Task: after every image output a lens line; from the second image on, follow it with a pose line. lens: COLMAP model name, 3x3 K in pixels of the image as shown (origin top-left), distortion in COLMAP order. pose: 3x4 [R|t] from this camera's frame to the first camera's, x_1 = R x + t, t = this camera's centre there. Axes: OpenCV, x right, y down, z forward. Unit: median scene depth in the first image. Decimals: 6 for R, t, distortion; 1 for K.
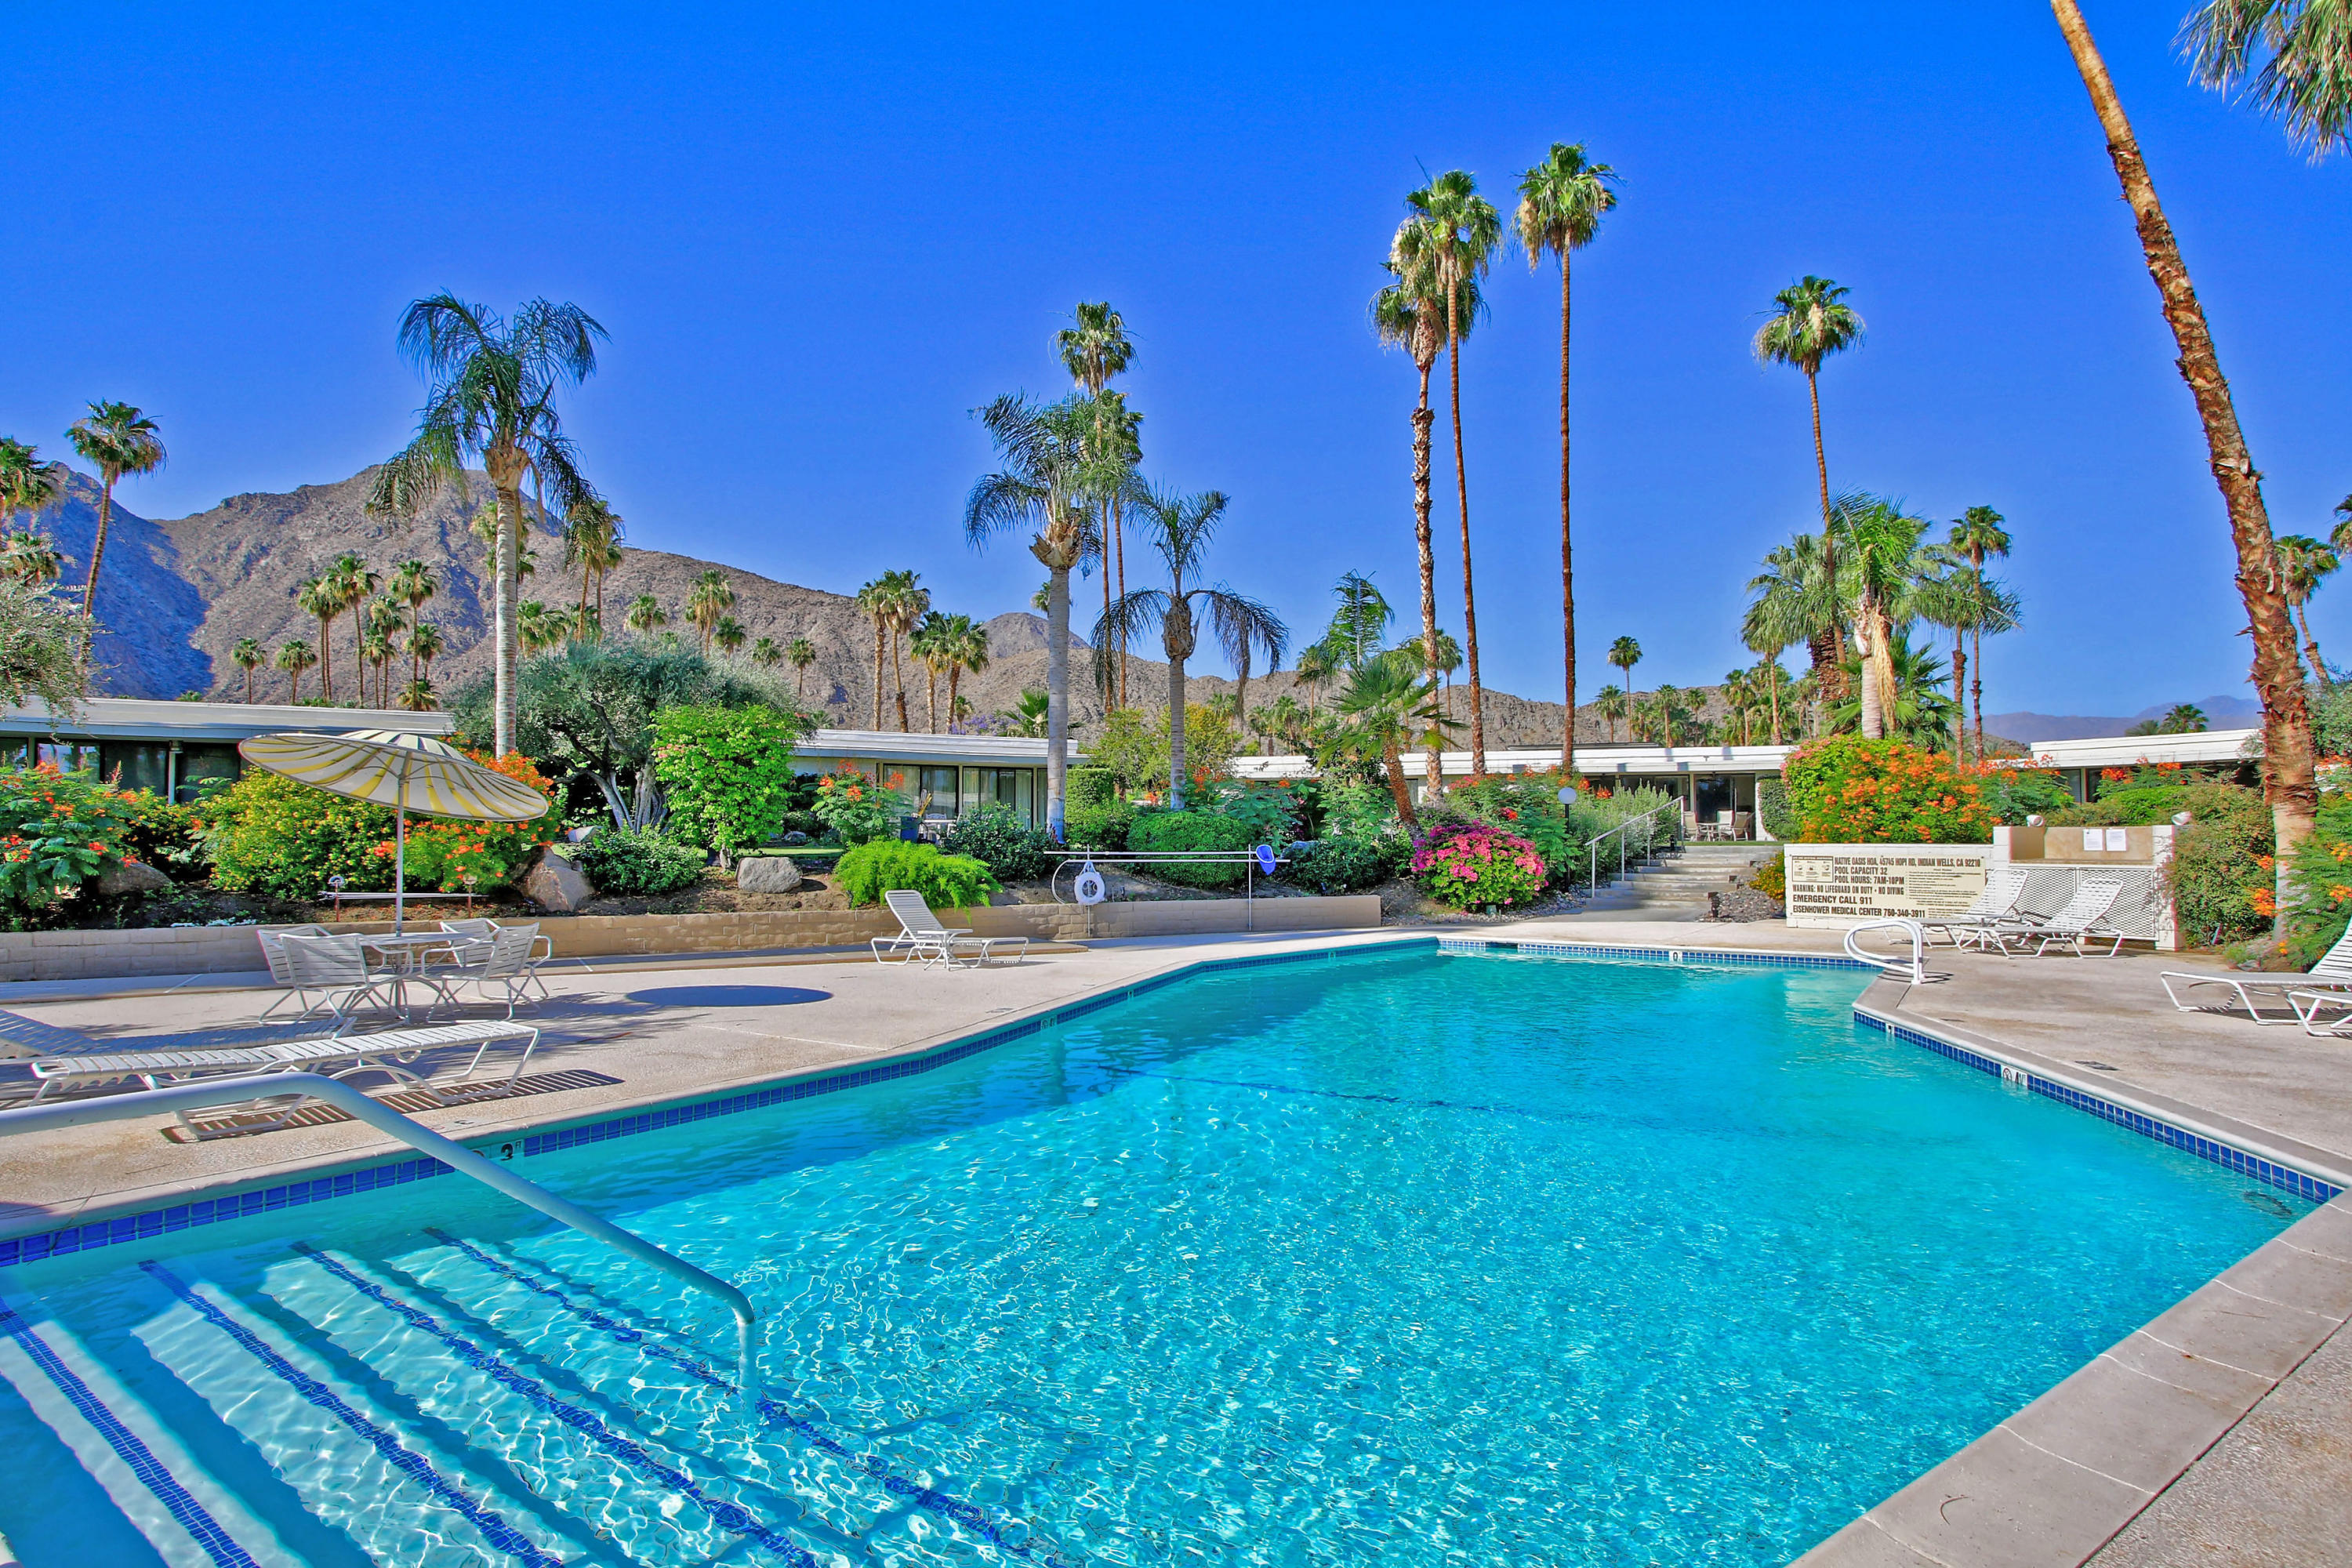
lens RADIAL K [[1206.3, 0, 1165.5], [0, 1206.3, 796.1], [0, 0, 1]] dist [-0.011373, 0.000747]
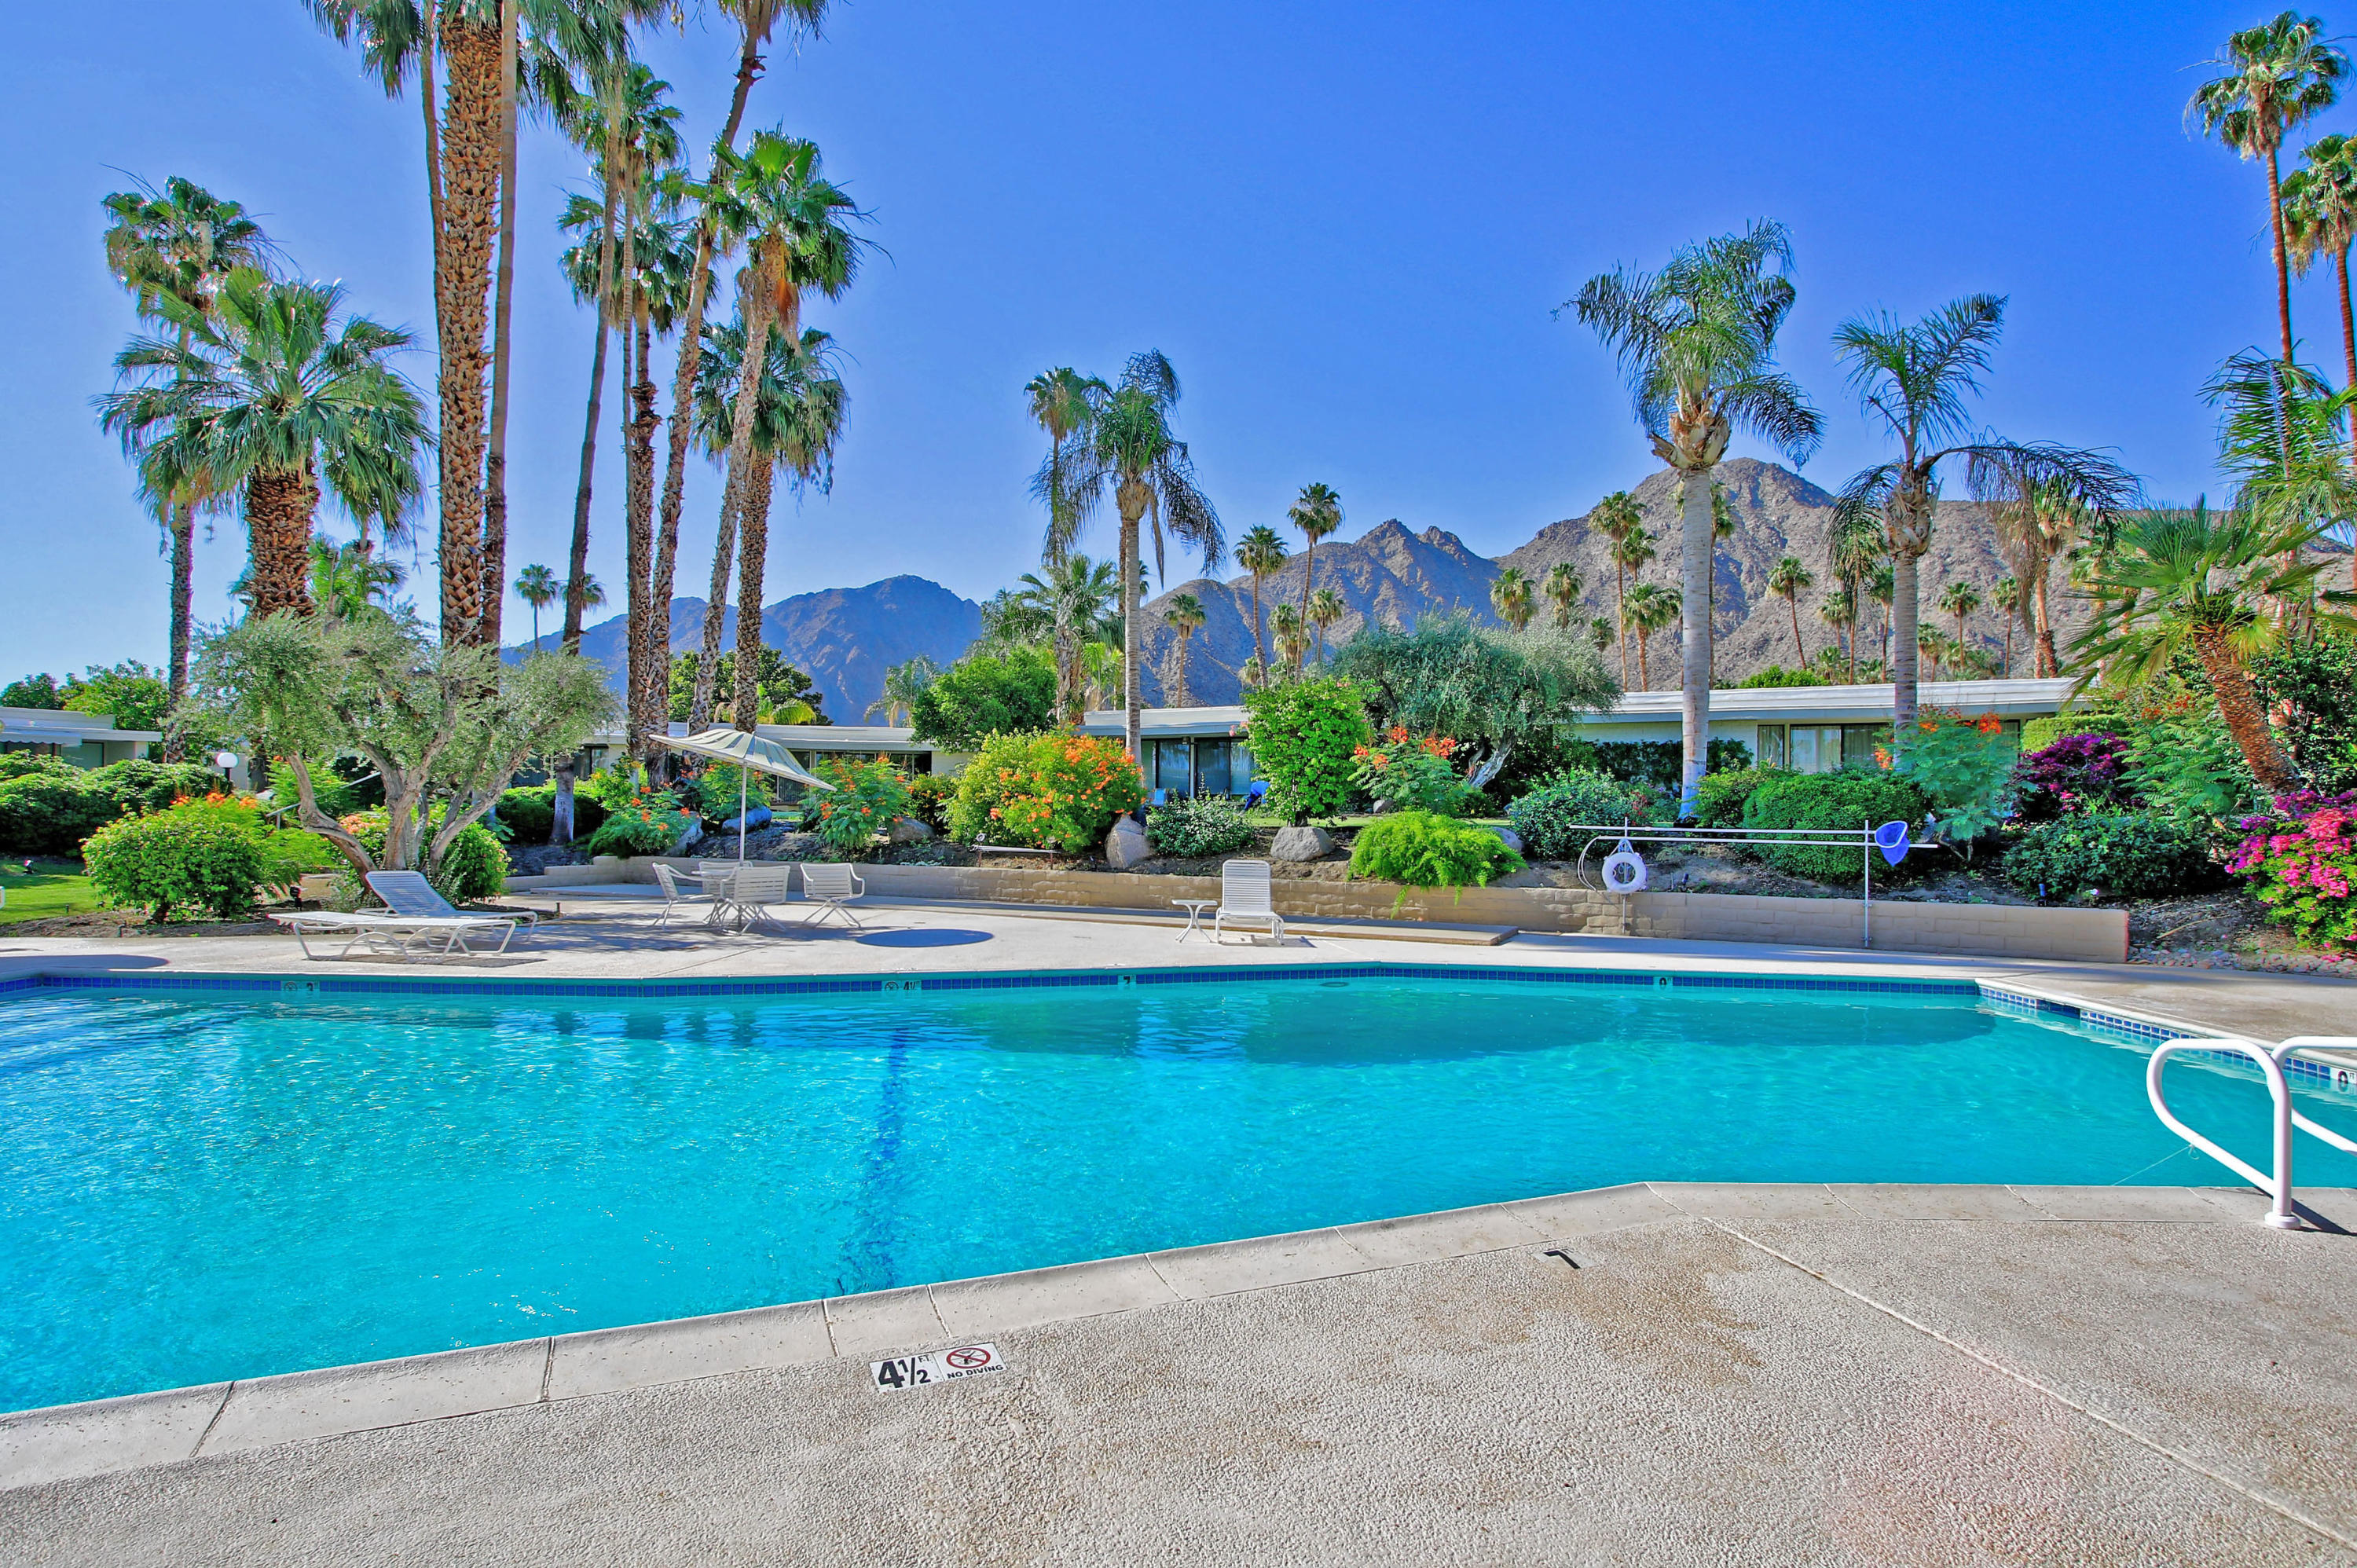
lens RADIAL K [[1208.8, 0, 1168.0], [0, 1208.8, 796.2], [0, 0, 1]] dist [-0.011373, 0.000747]
pose [[0.553987, -0.004432, -0.832513, 0.340824], [0.020486, 0.999756, 0.008310, 0.010308], [0.832273, -0.021659, 0.553943, 0.244107]]
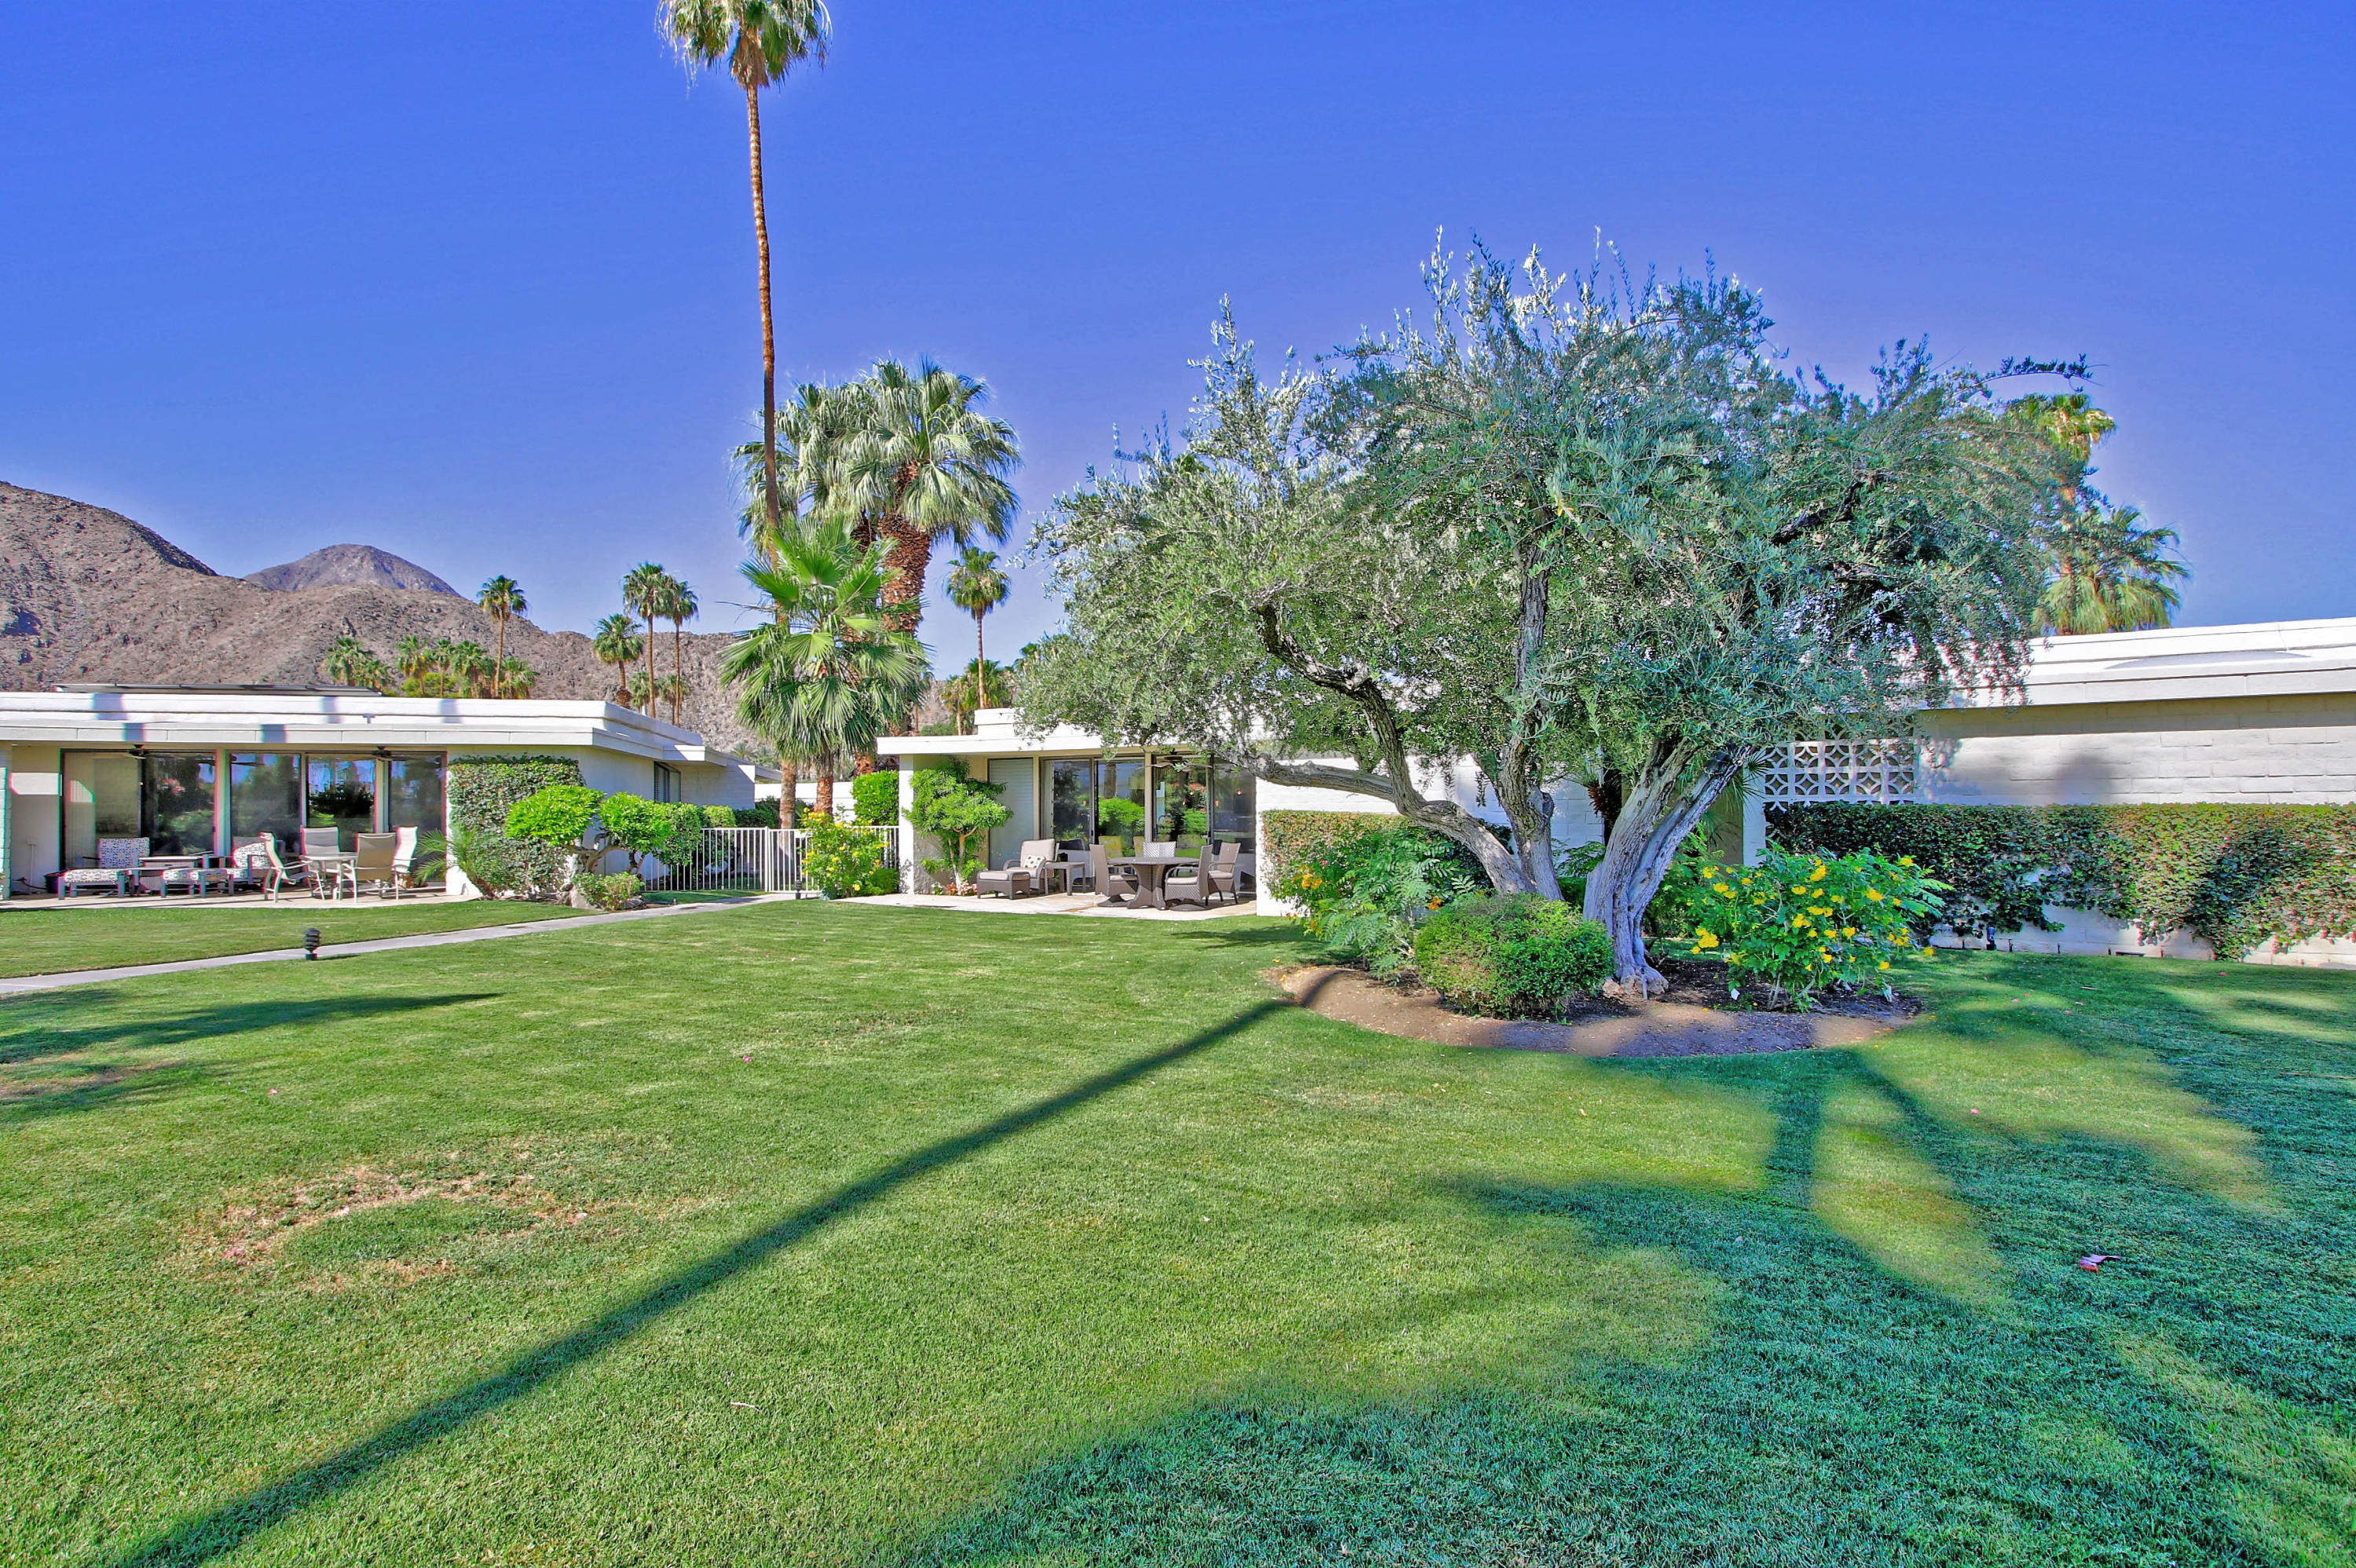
lens RADIAL K [[1208.2, 0, 1167.5], [0, 1208.2, 796.1], [0, 0, 1]] dist [-0.011373, 0.000747]
pose [[0.891540, 0.006654, 0.452893, 0.924638], [-0.015588, 0.999751, 0.015997, -0.022916], [-0.452673, -0.021322, 0.891421, 0.749676]]
